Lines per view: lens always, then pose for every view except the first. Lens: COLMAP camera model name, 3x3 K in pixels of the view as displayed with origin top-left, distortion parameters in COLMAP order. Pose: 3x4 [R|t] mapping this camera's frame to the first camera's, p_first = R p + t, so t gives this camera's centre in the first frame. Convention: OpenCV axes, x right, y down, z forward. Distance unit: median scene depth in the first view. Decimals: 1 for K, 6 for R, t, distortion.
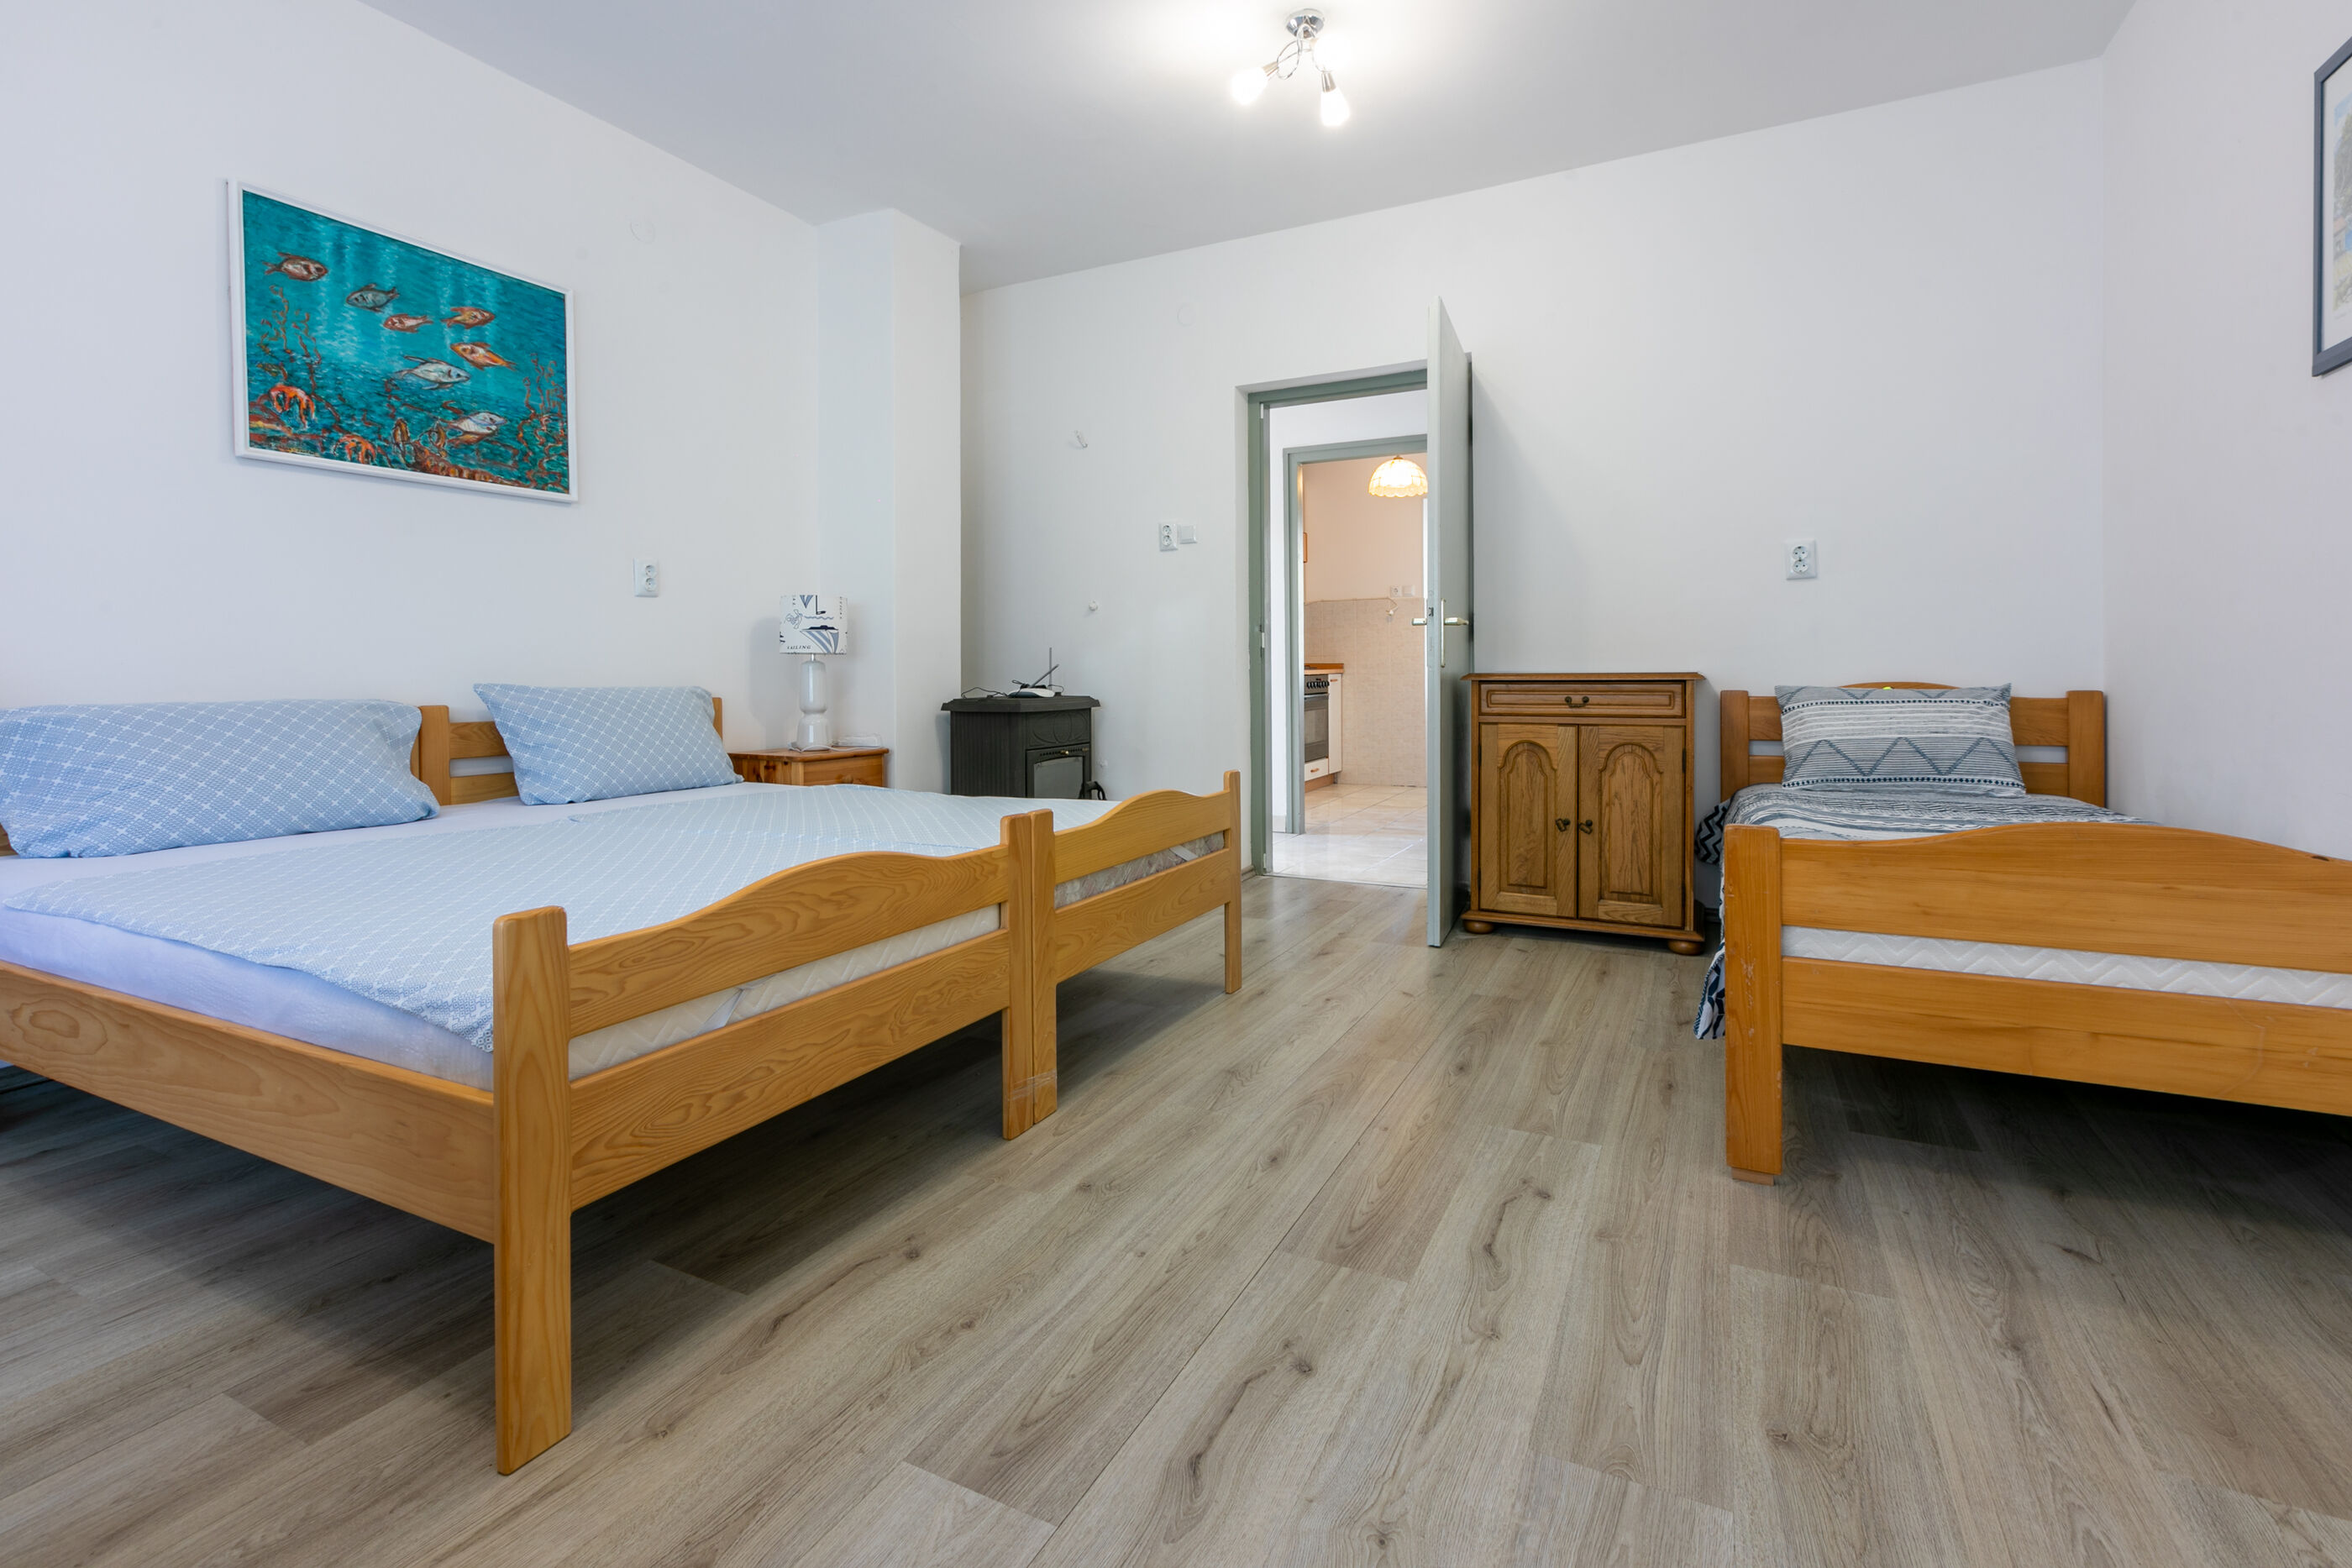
lens RADIAL K [[1077.3, 0, 1169.7], [0, 1077.3, 677.9], [0, 0, 1]] dist [0.005224, -0.001636]
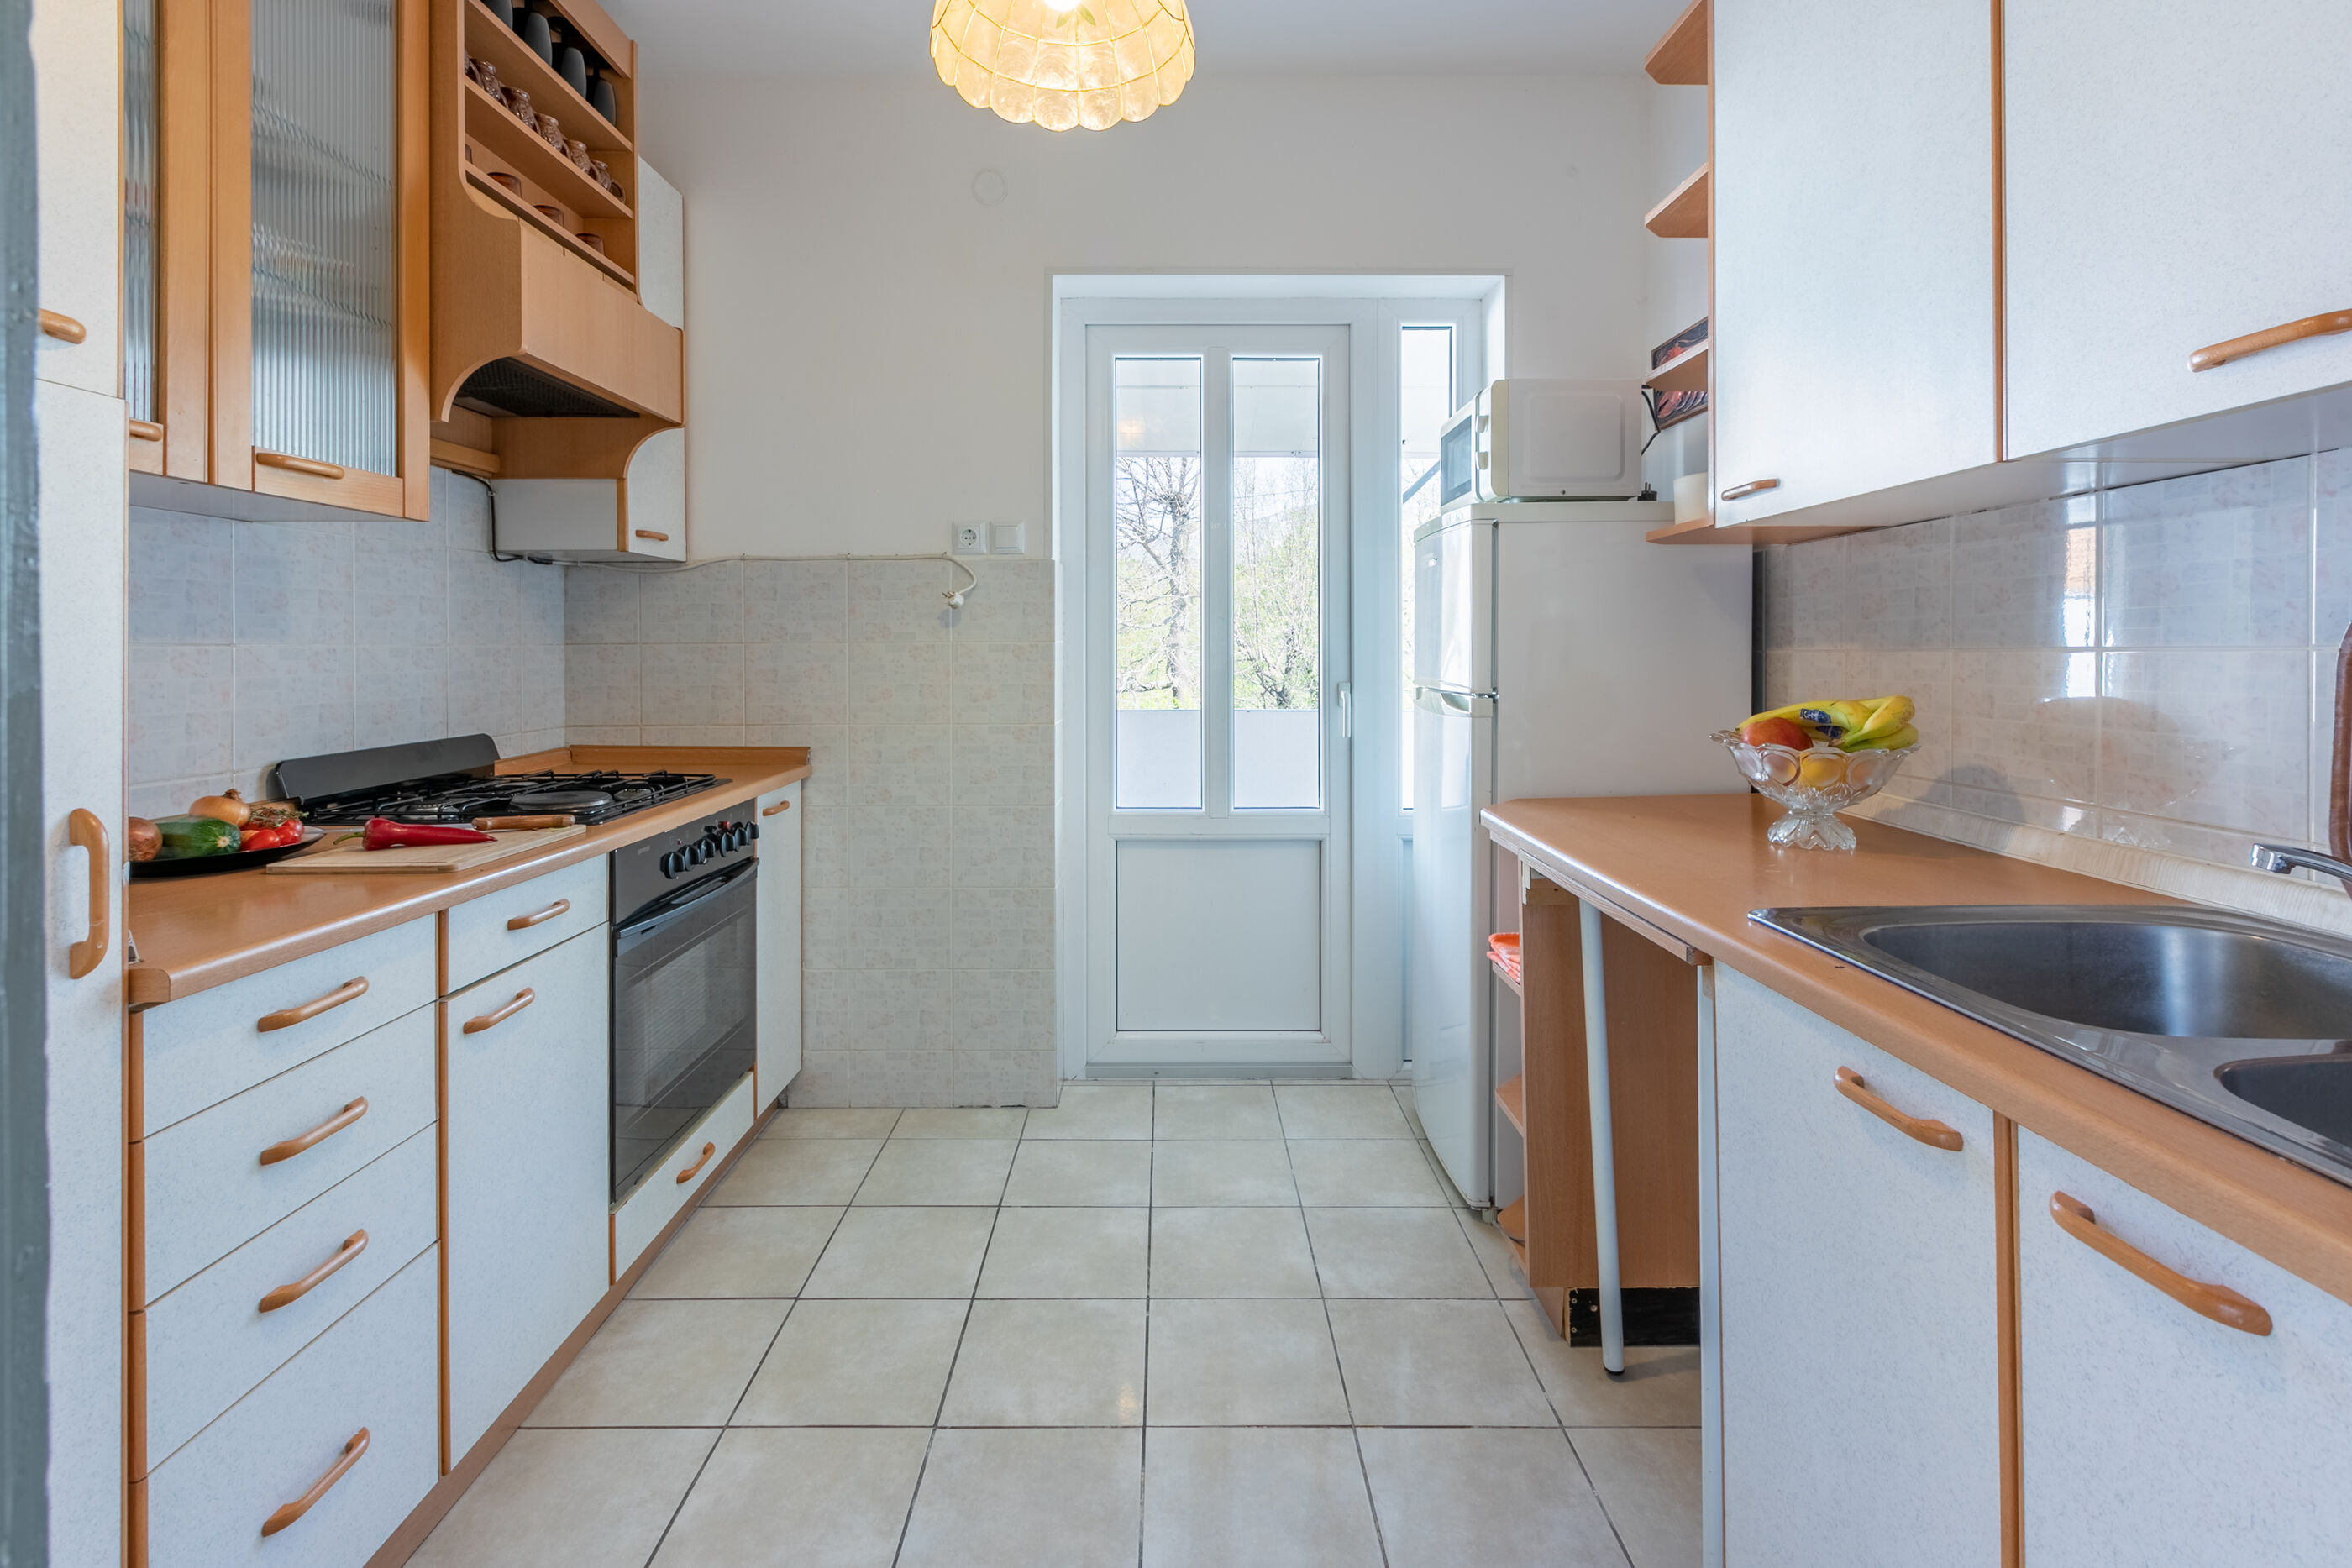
lens RADIAL K [[1077.3, 0, 1163.6], [0, 1077.3, 645.7], [0, 0, 1]] dist [0.005224, -0.001636]
pose [[0.885159, 0.003528, 0.465276, 0.178704], [-0.002762, 0.999993, -0.002329, -0.077342], [-0.465281, 0.000776, 0.885163, 1.131573]]
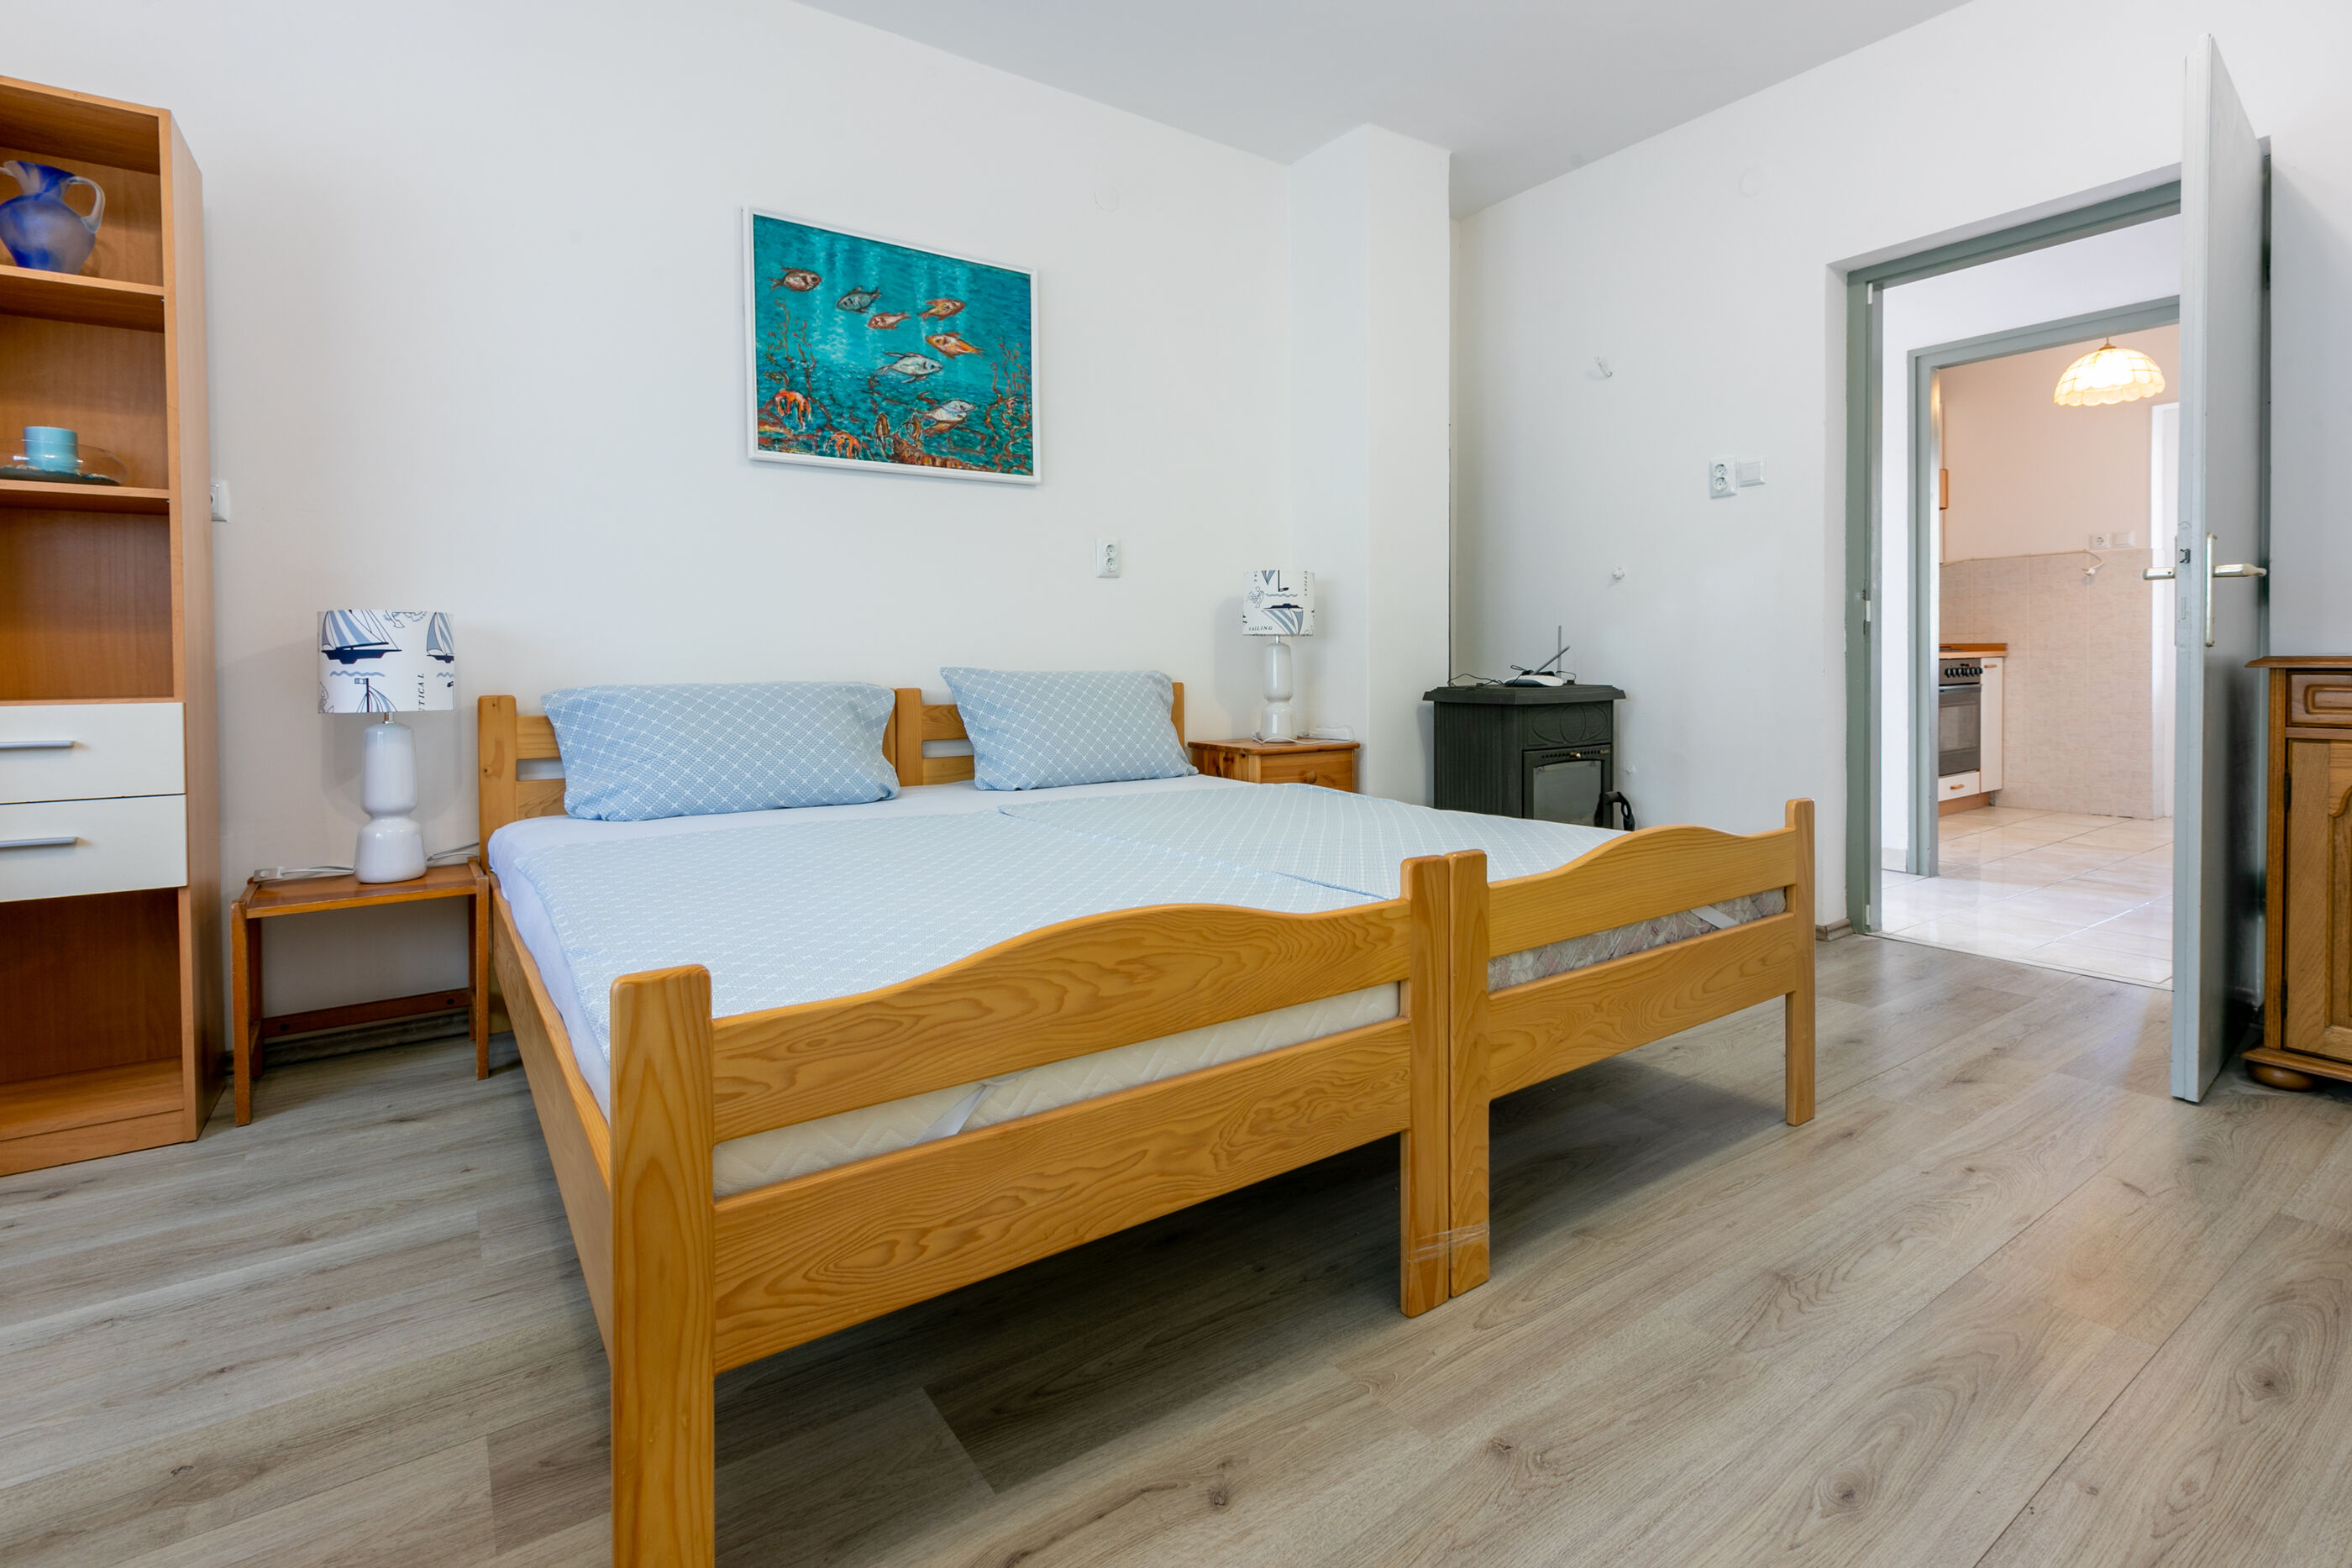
lens RADIAL K [[1077.3, 0, 1172.6], [0, 1077.3, 676.0], [0, 0, 1]] dist [0.005224, -0.001636]
pose [[0.878879, 0.007144, -0.476992, 0.021726], [-0.001213, 0.999918, 0.012742, 0.000075], [0.477044, -0.010620, 0.878815, 0.136013]]
